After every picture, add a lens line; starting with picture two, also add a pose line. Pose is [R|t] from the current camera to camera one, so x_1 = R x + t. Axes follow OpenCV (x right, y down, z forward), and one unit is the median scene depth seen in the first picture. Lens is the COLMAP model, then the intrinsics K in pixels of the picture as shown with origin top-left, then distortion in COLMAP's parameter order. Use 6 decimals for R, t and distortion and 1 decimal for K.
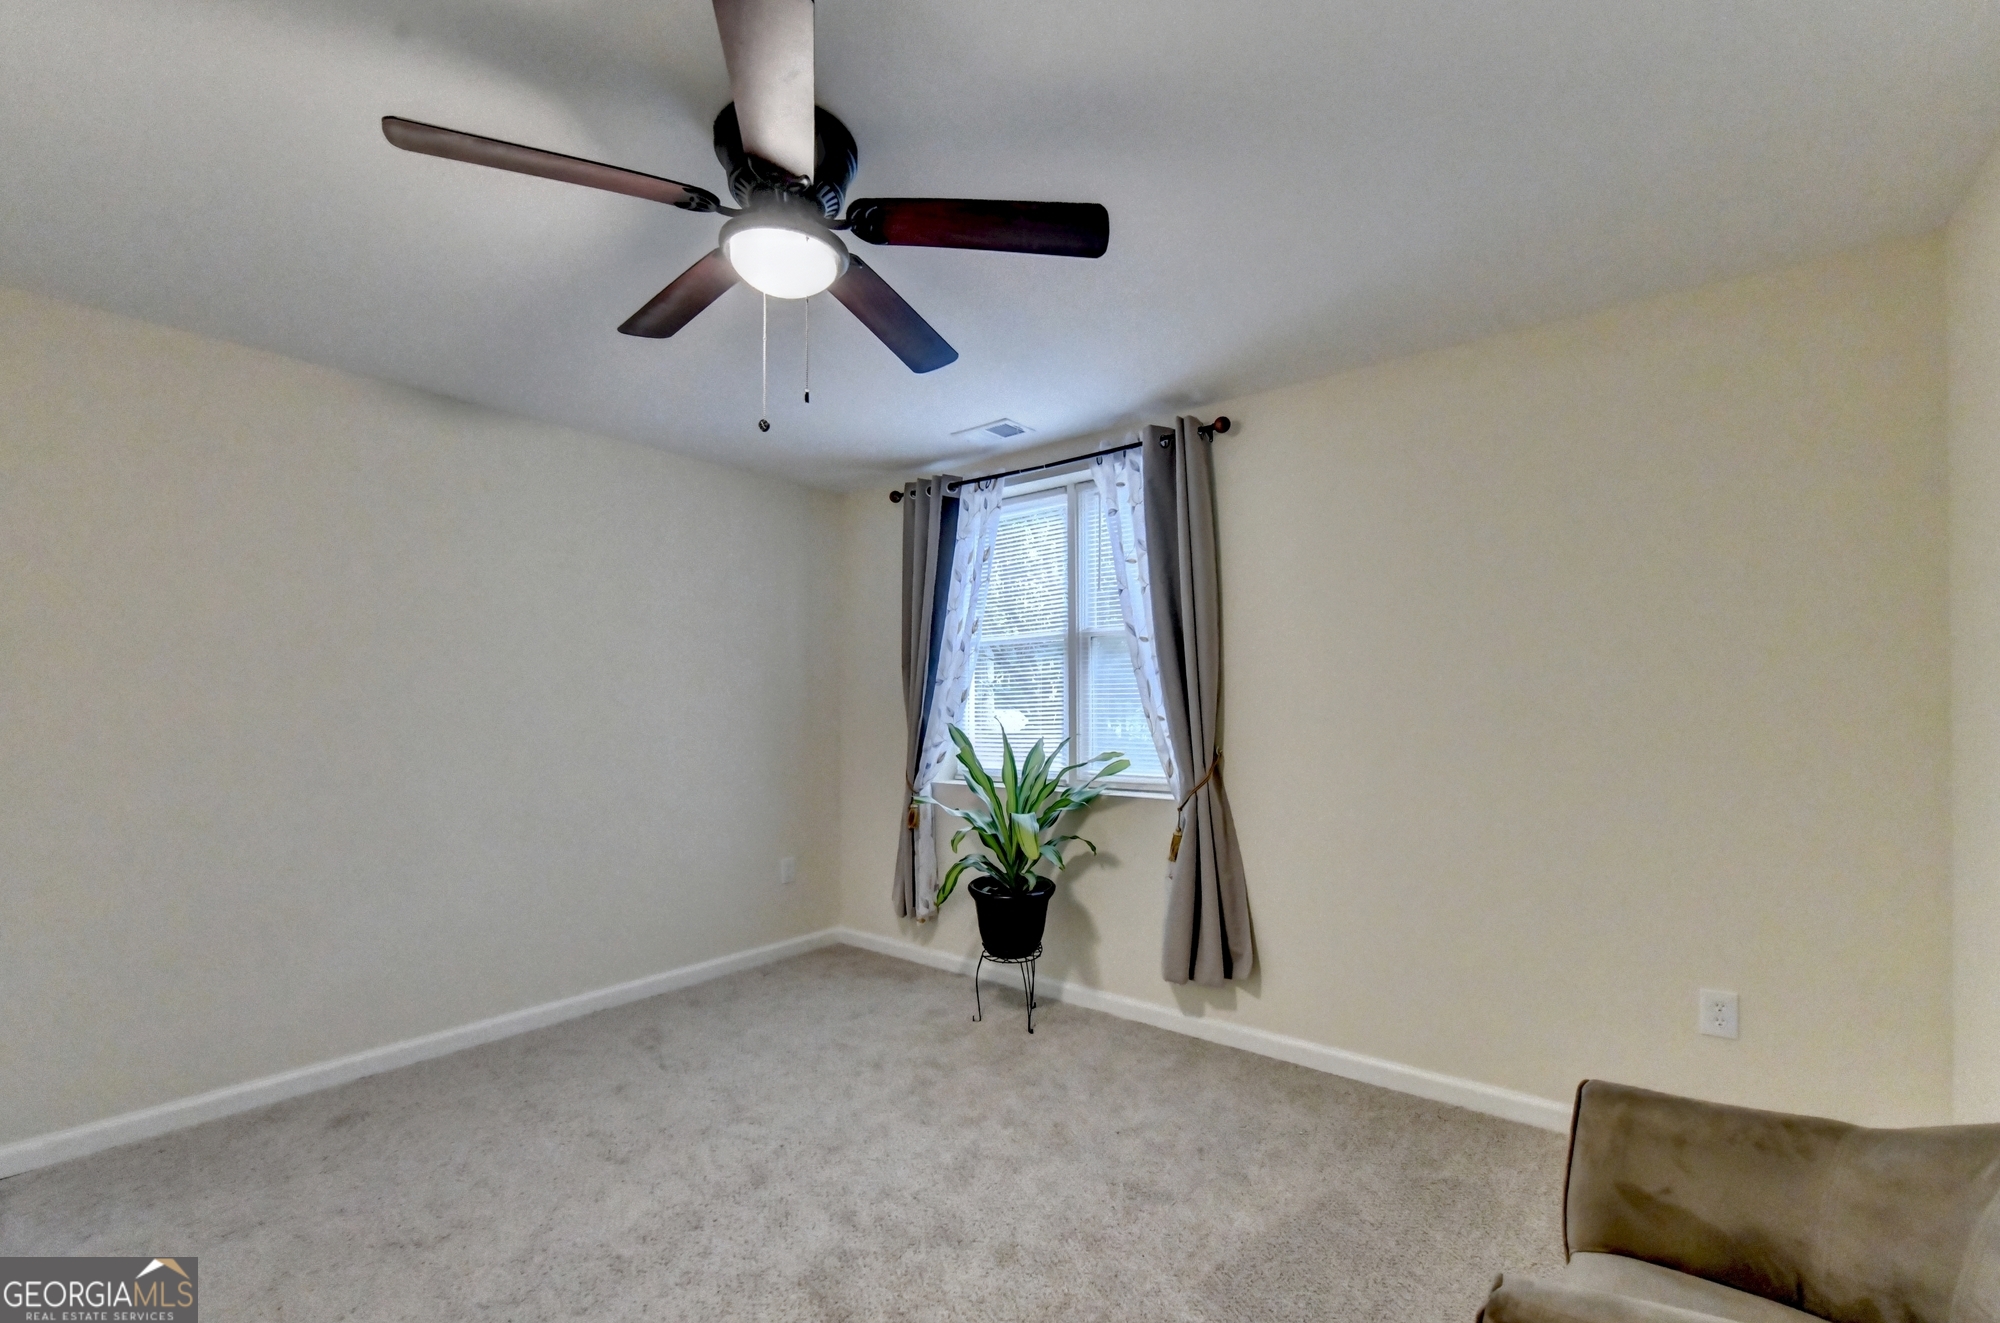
lens RADIAL K [[787.1, 0, 1001.4], [0, 787.1, 717.3], [0, 0, 1]] dist [-0.000942, -0.005772]
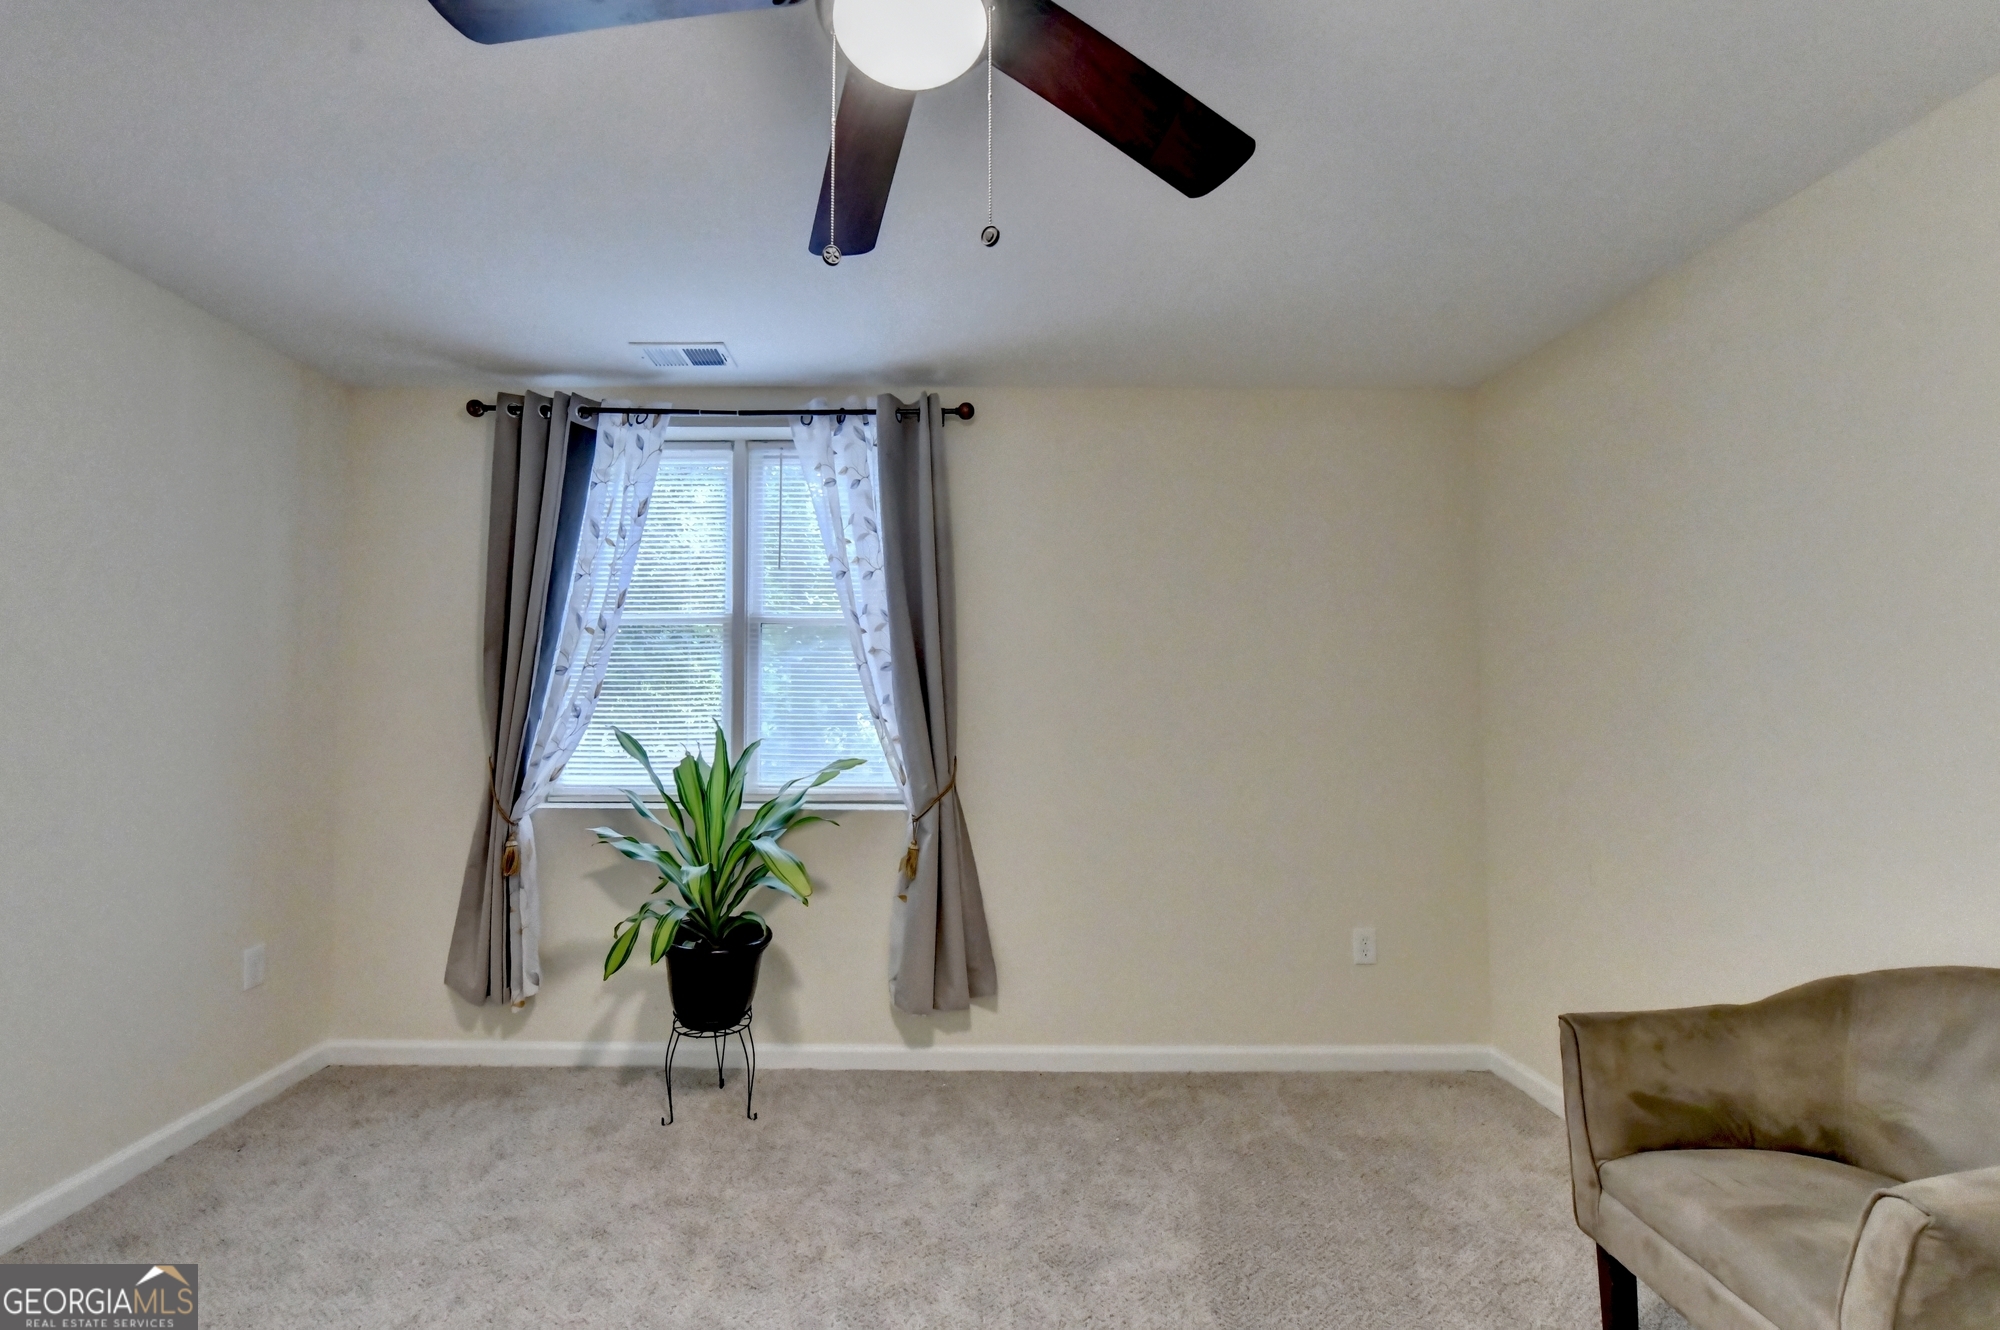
lens RADIAL K [[818.2, 0, 1021.6], [0, 818.2, 687.8], [0, 0, 1]] dist [-0.008414, -0.000461]
pose [[0.798931, 0.021012, 0.601055, -0.228929], [0.001733, 0.999305, -0.037238, 0.000502], [-0.601420, 0.030792, 0.798339, 0.159443]]
